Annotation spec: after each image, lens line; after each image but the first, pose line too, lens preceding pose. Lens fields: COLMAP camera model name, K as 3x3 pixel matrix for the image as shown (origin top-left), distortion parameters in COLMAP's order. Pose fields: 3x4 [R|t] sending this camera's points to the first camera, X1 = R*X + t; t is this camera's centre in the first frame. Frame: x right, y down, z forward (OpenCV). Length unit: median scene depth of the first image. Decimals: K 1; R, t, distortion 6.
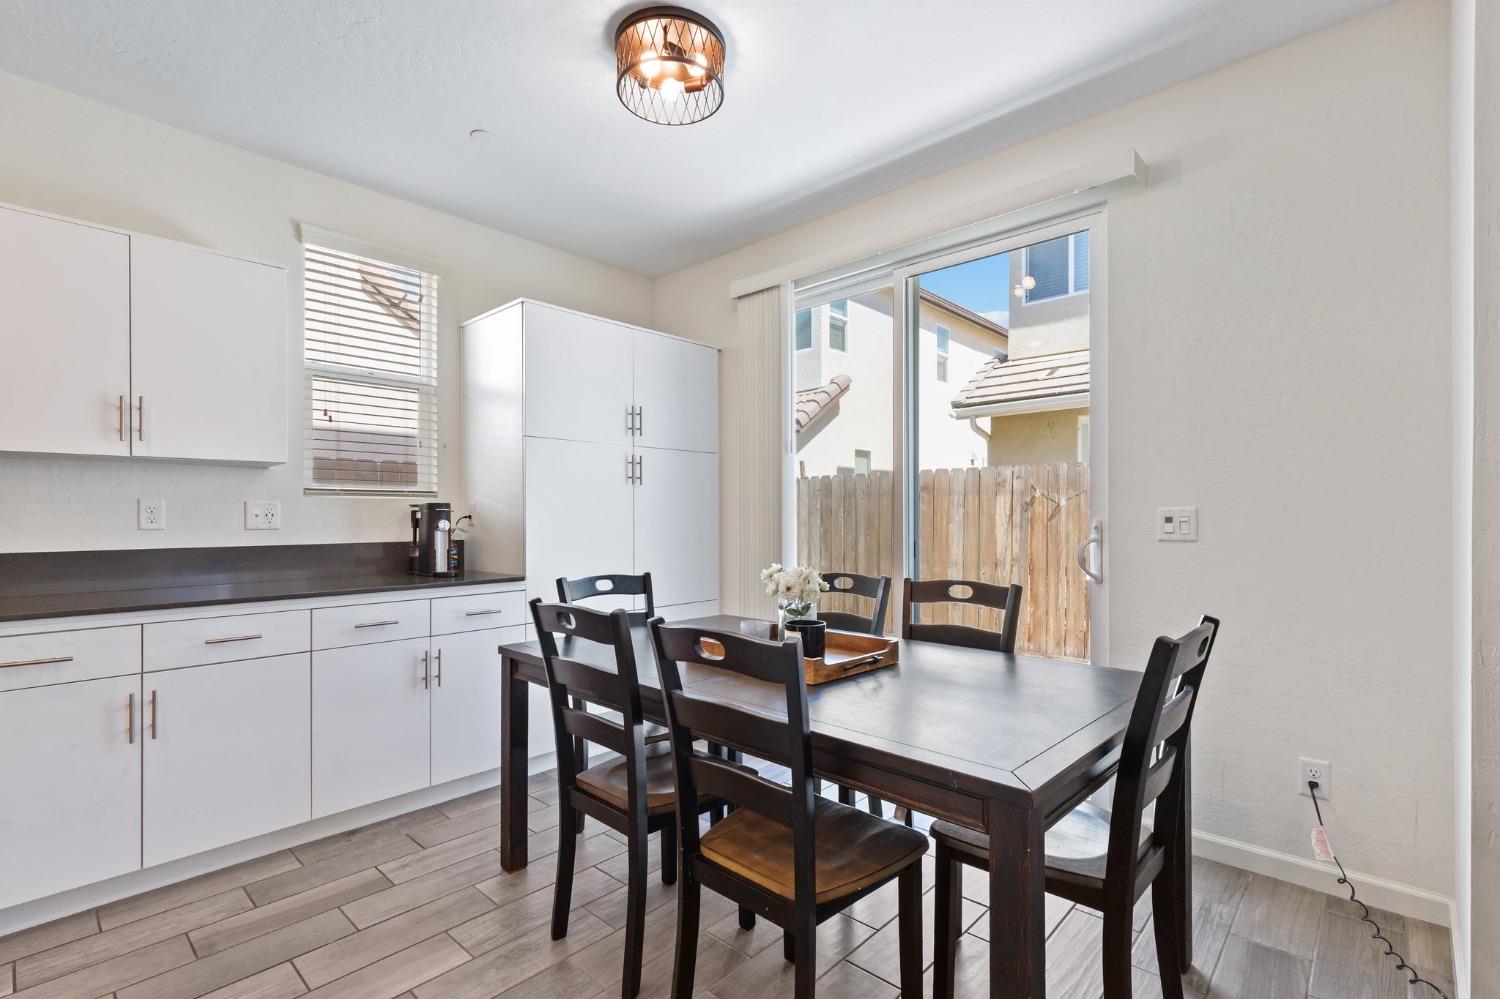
lens RADIAL K [[687.4, 0, 752.2], [0, 687.4, 515.9], [0, 0, 1]] dist [0.005262, 0.000623]
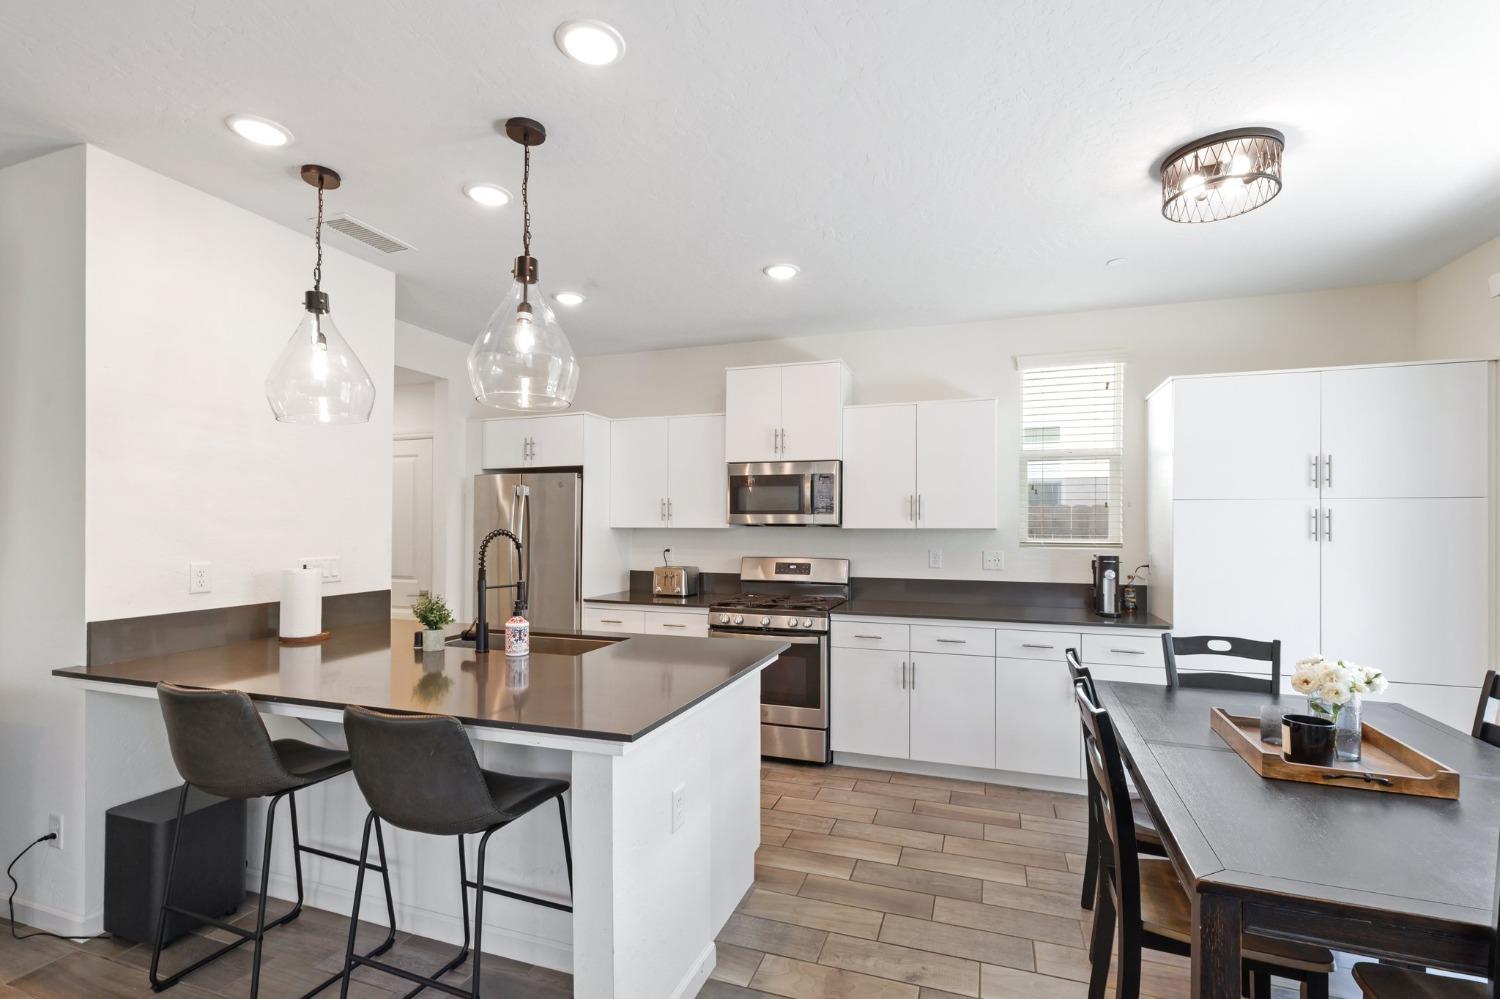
lens RADIAL K [[679.9, 0, 747.8], [0, 679.9, 522.5], [0, 0, 1]] dist [0.000576, -0.000053]
pose [[0.395491, 0.001115, -0.918469, 0.531823], [-0.001051, 0.999999, 0.000761, -0.102837], [0.918469, 0.000665, 0.395492, -0.090941]]
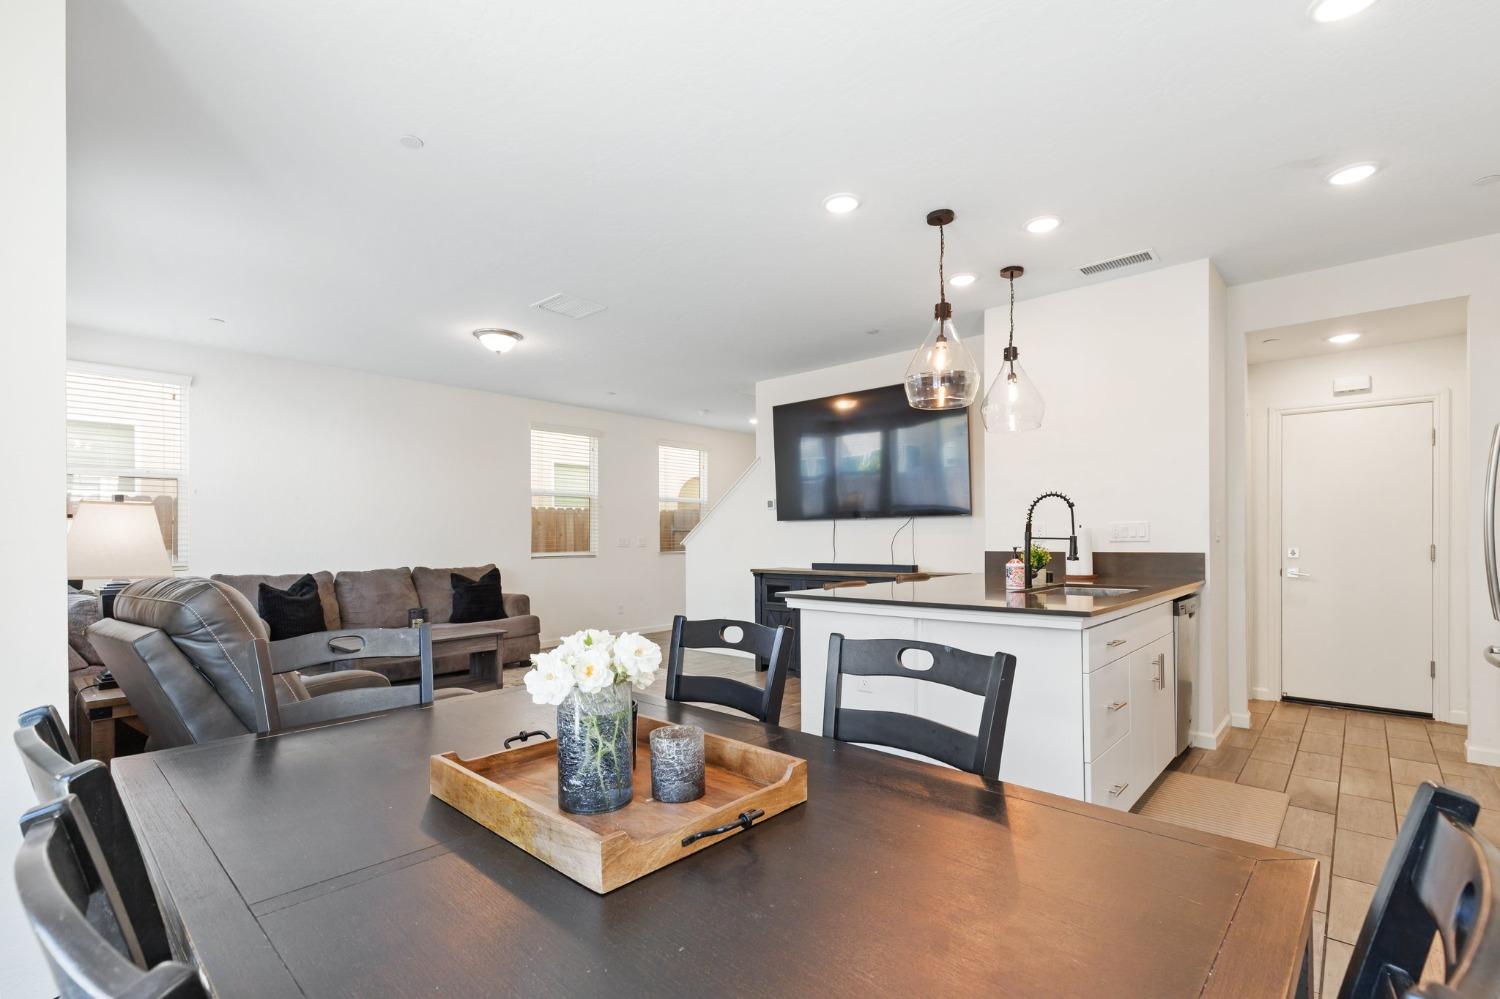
lens RADIAL K [[686.5, 0, 746.6], [0, 686.5, 535.4], [0, 0, 1]] dist [0.001112, 0.000040]
pose [[-0.999862, 0.011693, -0.011770, -0.038689], [0.011765, 0.999913, -0.006037, -0.001200], [0.011699, -0.006175, -0.999913, 1.363978]]
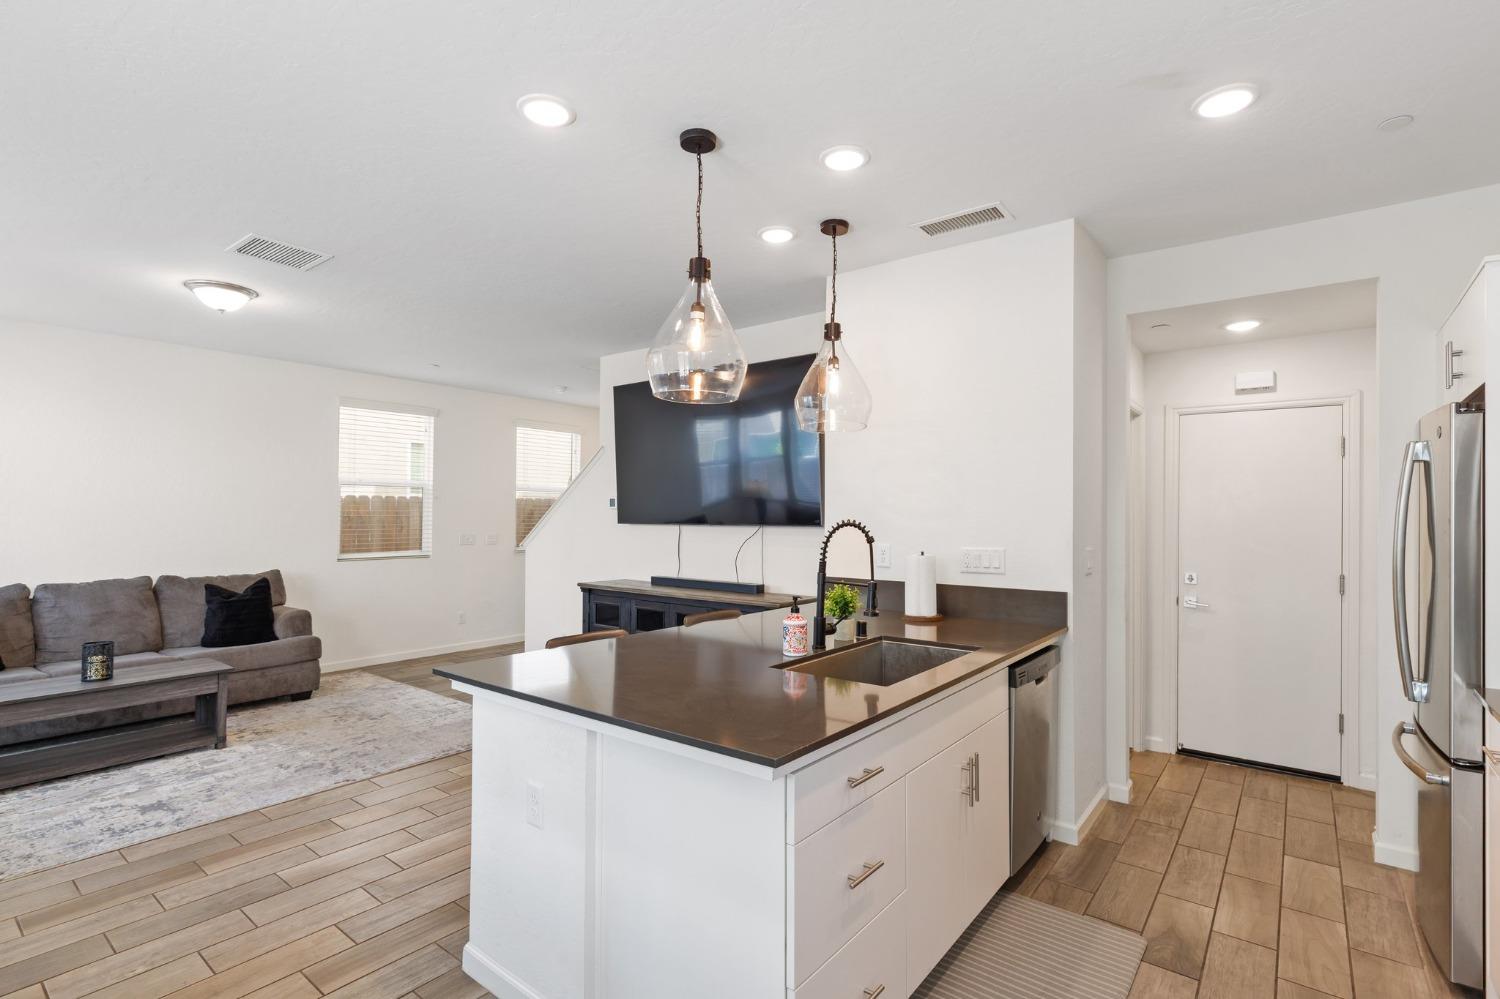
lens RADIAL K [[706.3, 0, 754.1], [0, 706.3, 504.1], [0, 0, 1]] dist [-0.010953, 0.004163]
pose [[-0.996664, -0.001861, -0.081587, -0.448003], [-0.000433, 0.999847, -0.017515, -0.095829], [0.081607, -0.017421, -0.996512, 1.016092]]
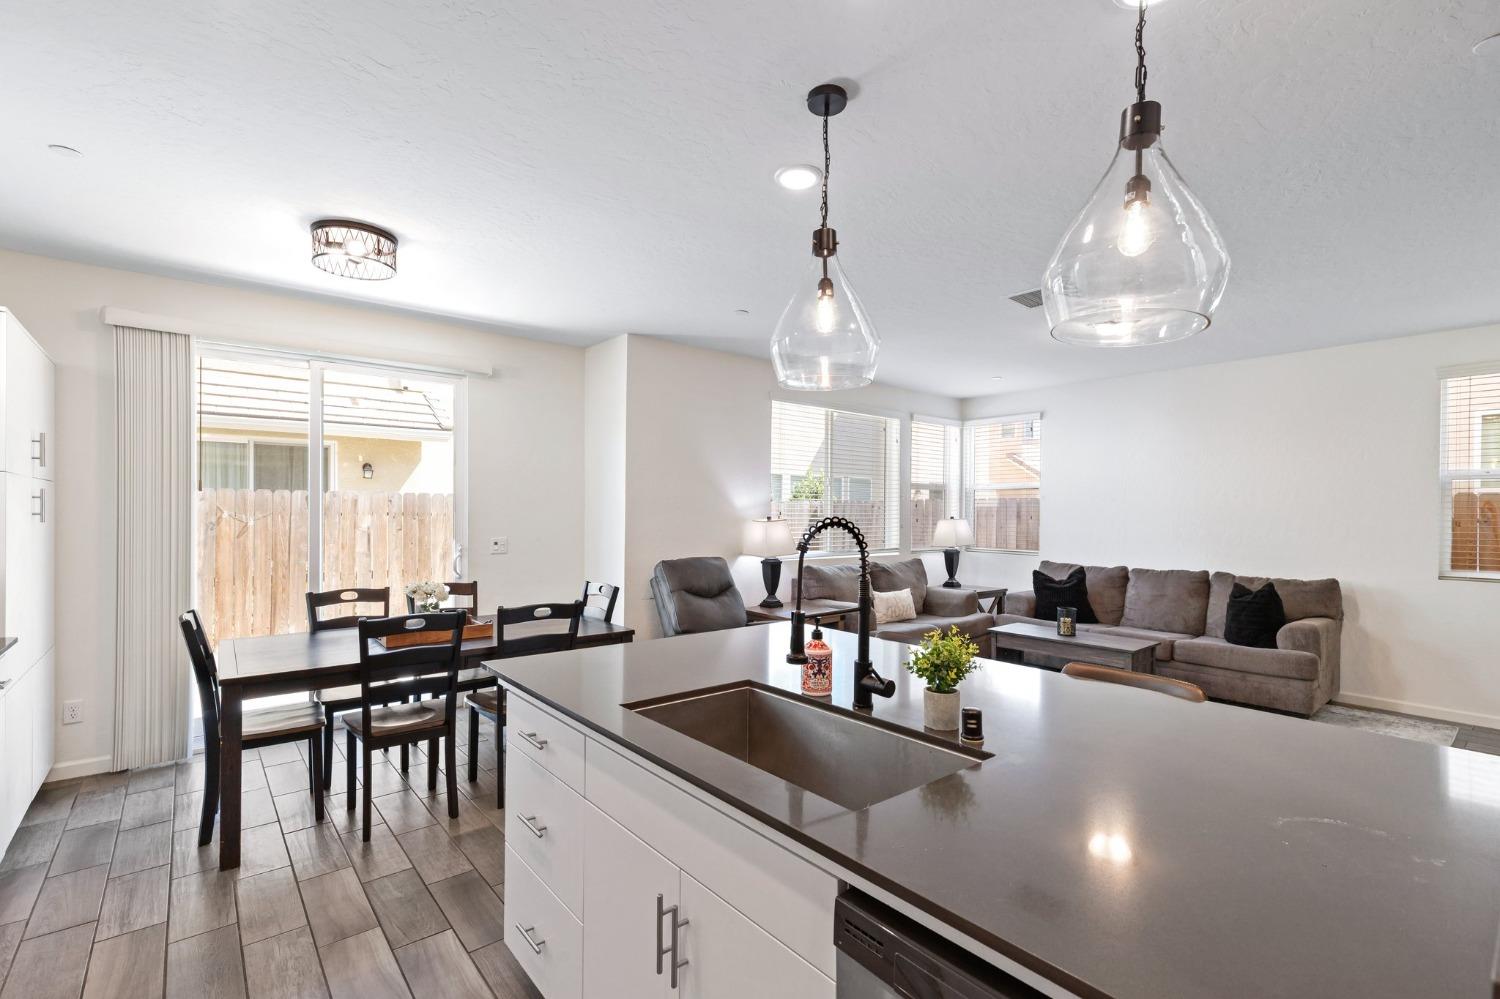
lens RADIAL K [[674.2, 0, 755.8], [0, 674.2, 505.2], [0, 0, 1]] dist [0.001797, 0.000058]
pose [[0.129274, 0.014223, 0.991507, -1.336948], [-0.011532, 0.999851, -0.012839, -0.092325], [-0.991542, -0.009774, 0.129419, -0.029130]]
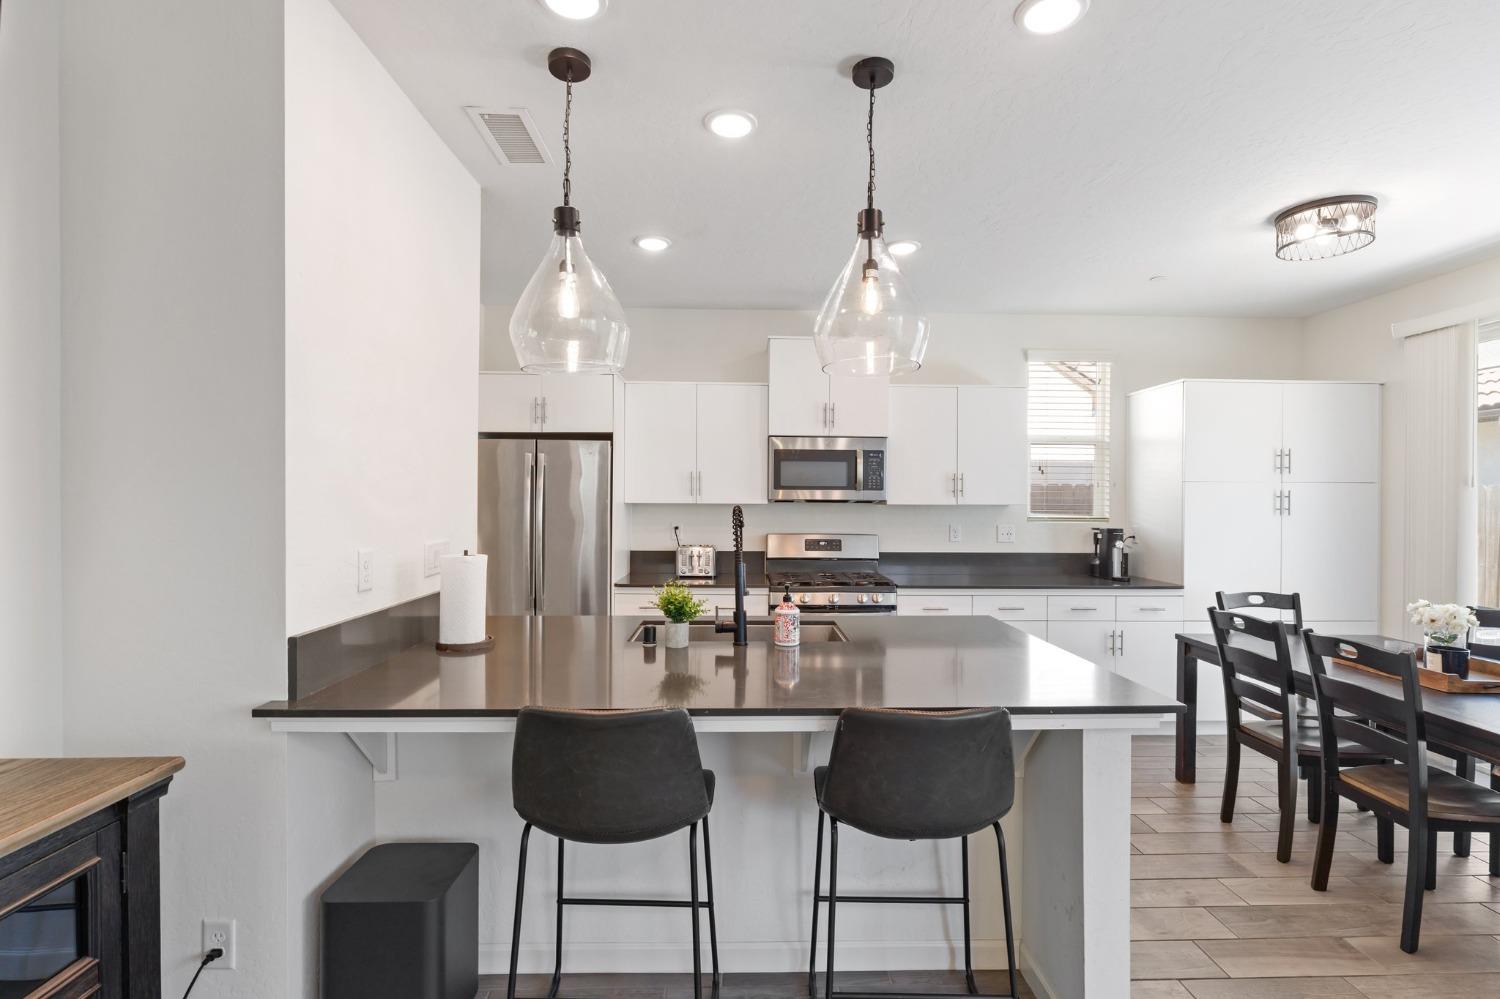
lens RADIAL K [[706.3, 0, 754.1], [0, 706.3, 504.1], [0, 0, 1]] dist [-0.010953, 0.004163]
pose [[0.697186, 0.010995, -0.716806, 0.090848], [-0.006964, 0.999939, 0.008565, -0.101049], [0.716857, -0.000980, 0.697220, -0.730850]]
